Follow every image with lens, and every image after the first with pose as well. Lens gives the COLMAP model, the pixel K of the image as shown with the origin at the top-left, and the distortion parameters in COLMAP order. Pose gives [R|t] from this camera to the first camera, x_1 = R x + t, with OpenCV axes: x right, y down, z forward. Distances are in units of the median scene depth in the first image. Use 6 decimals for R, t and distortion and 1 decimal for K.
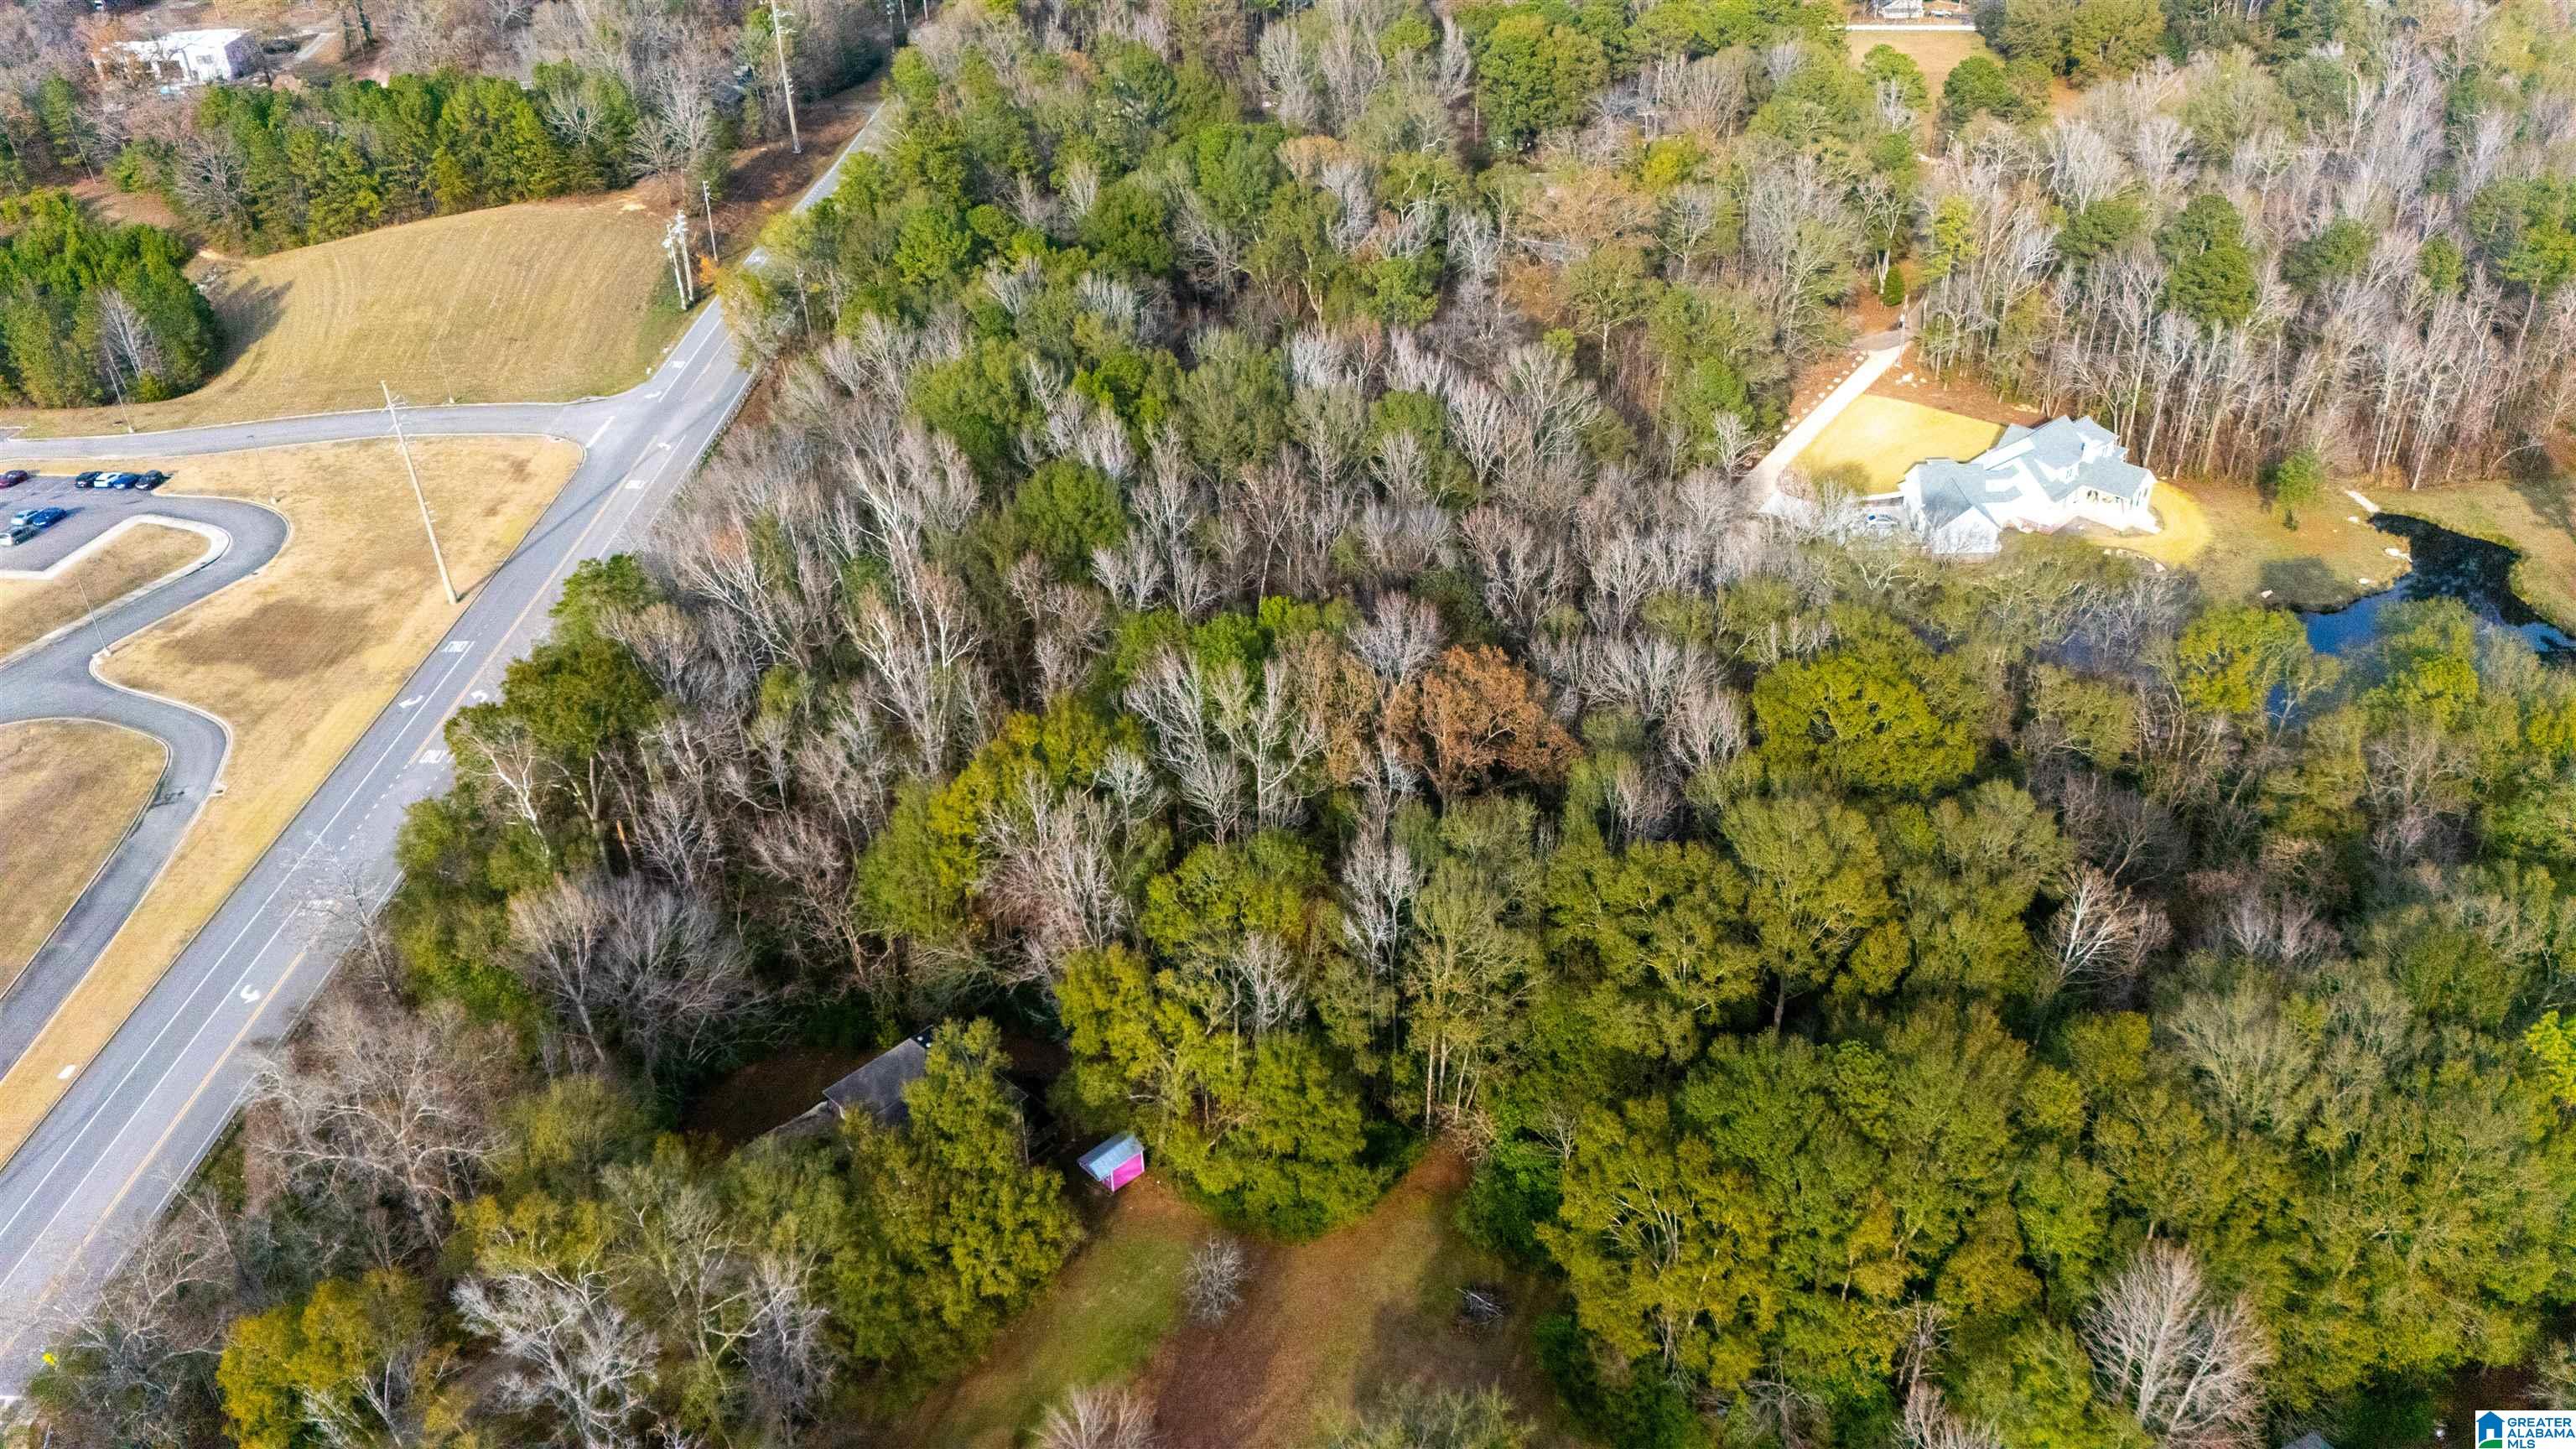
lens RADIAL K [[1895.0, 0, 1296.5], [0, 1895.0, 714.0], [0, 0, 1]] dist [0.072464, -0.074926]
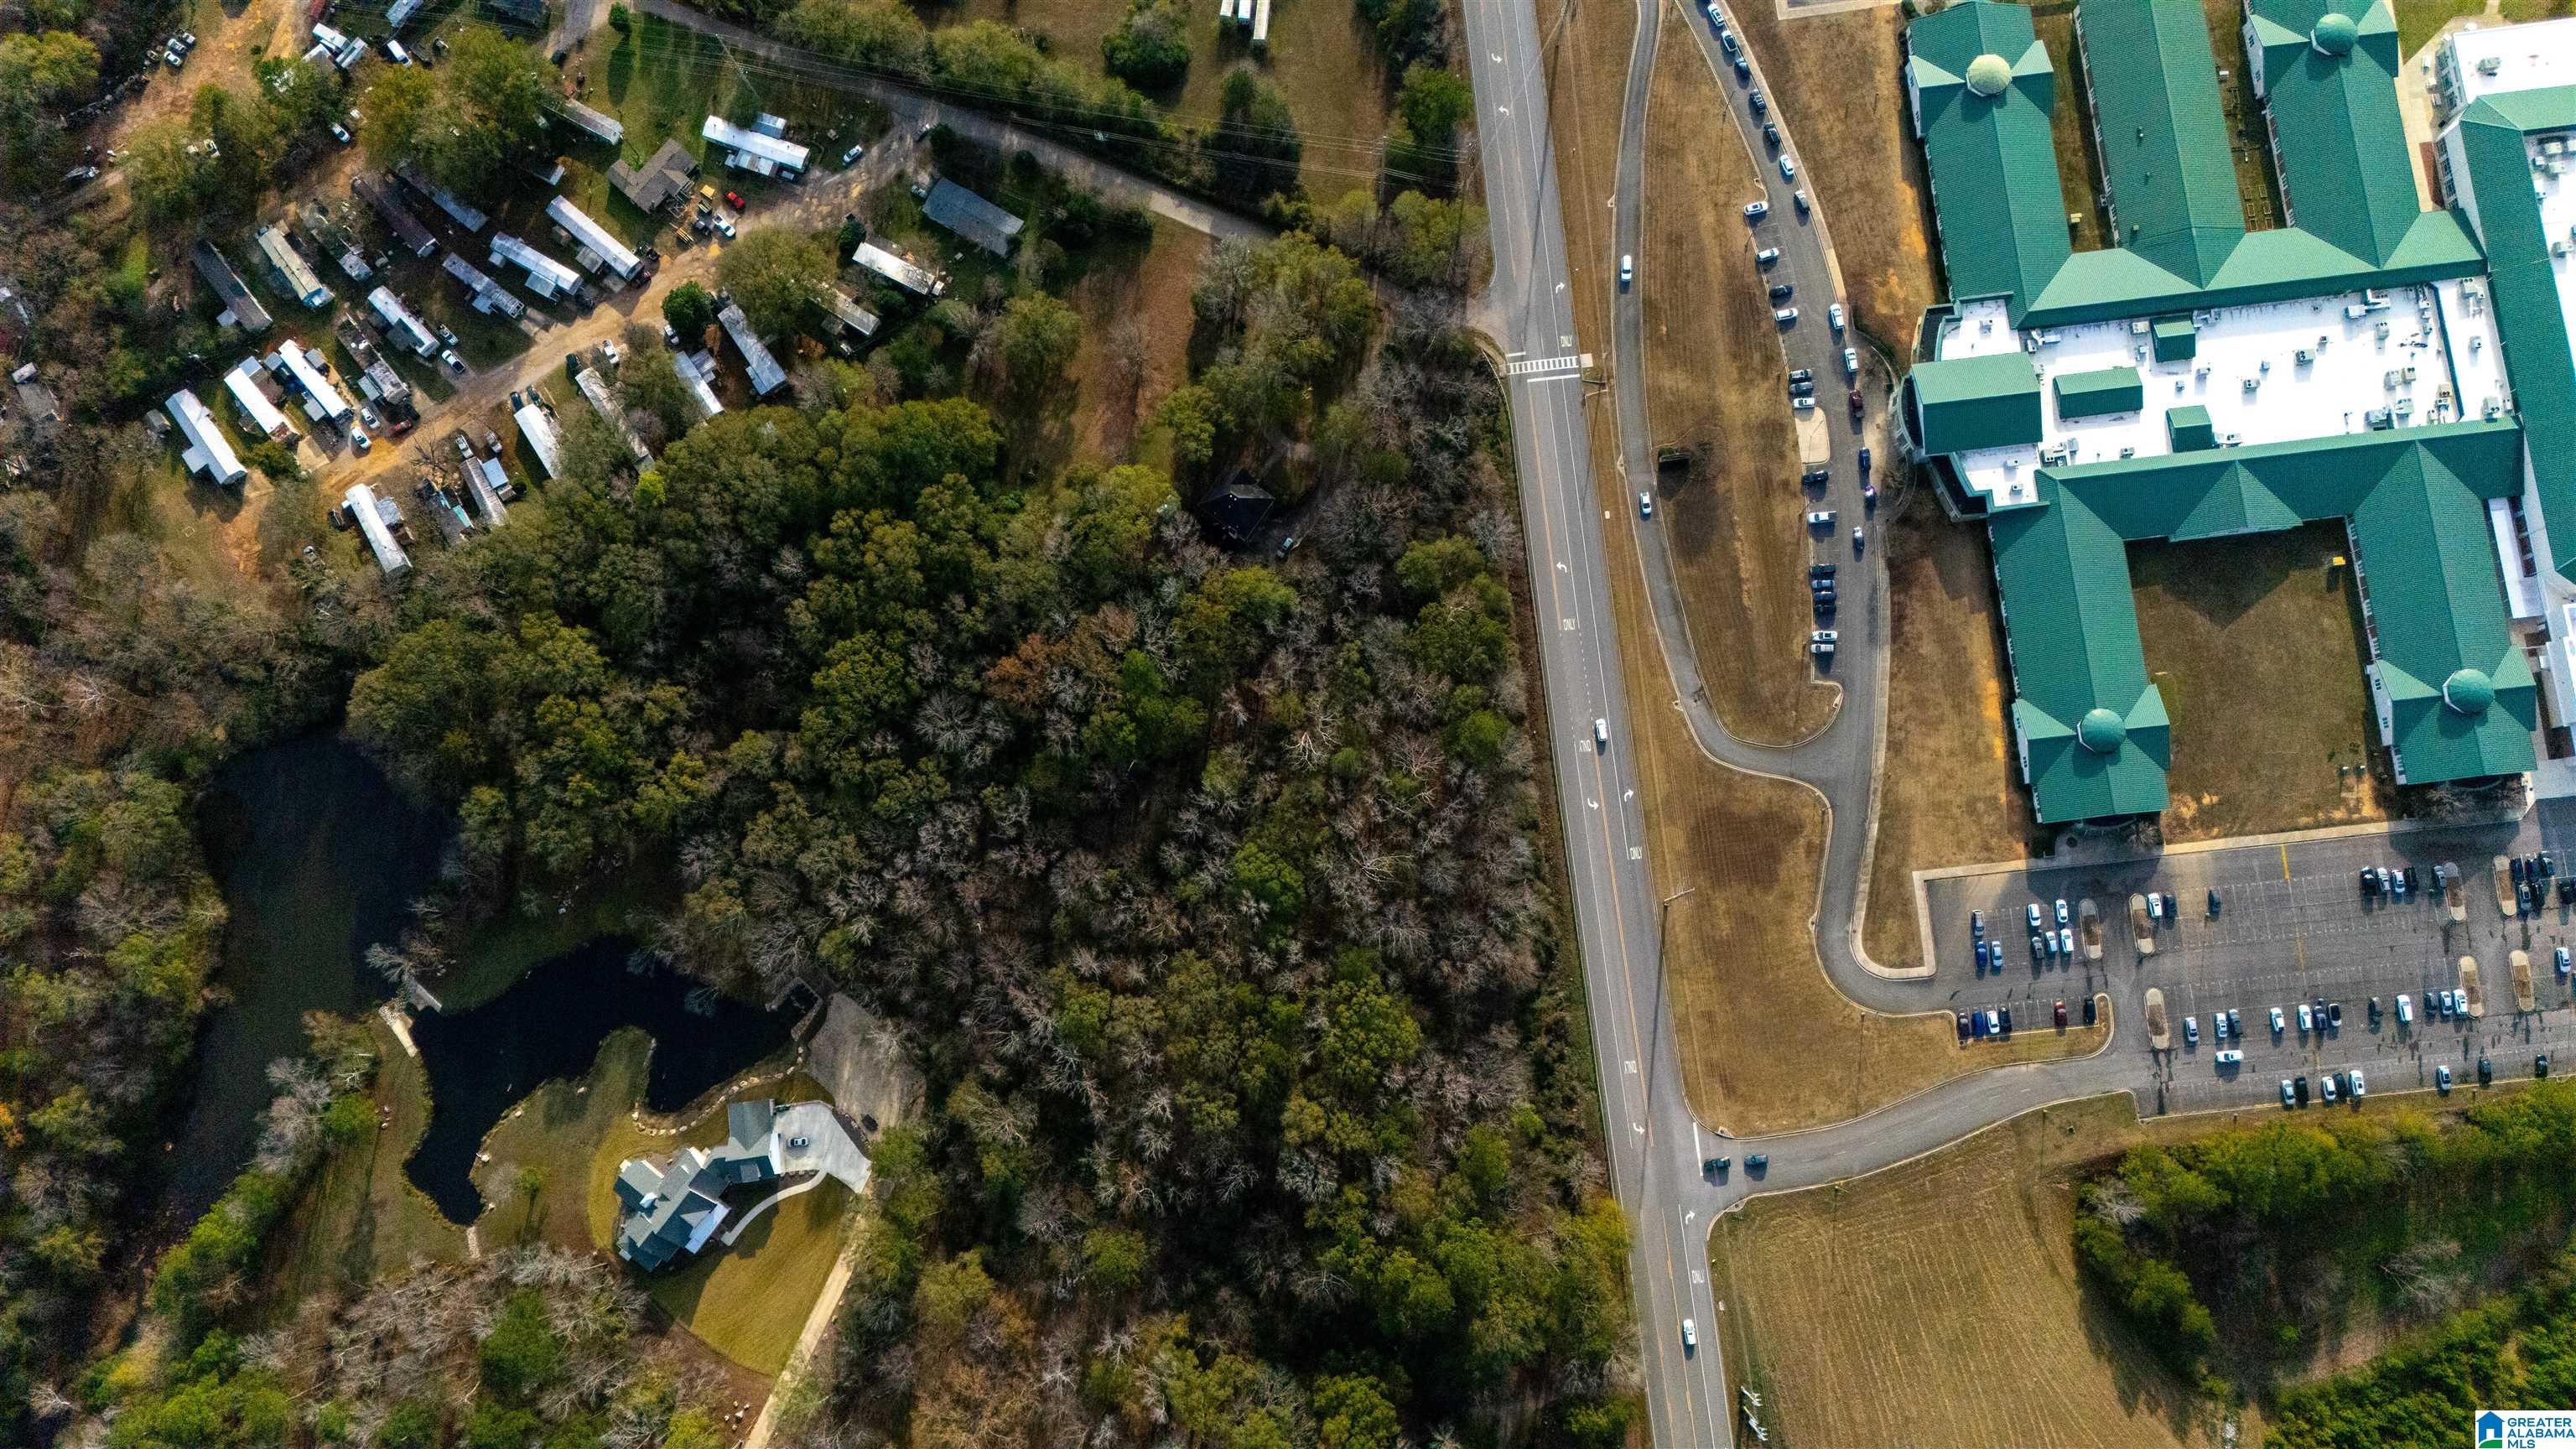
lens RADIAL K [[1891.4, 0, 1296.6], [0, 1891.4, 716.5], [0, 0, 1]] dist [0.069611, -0.070592]
pose [[-0.987960, 0.153174, 0.021737, -0.147266], [-0.038787, -0.381250, 0.923658, -1.196814], [0.149767, 0.911694, 0.382601, 0.144022]]
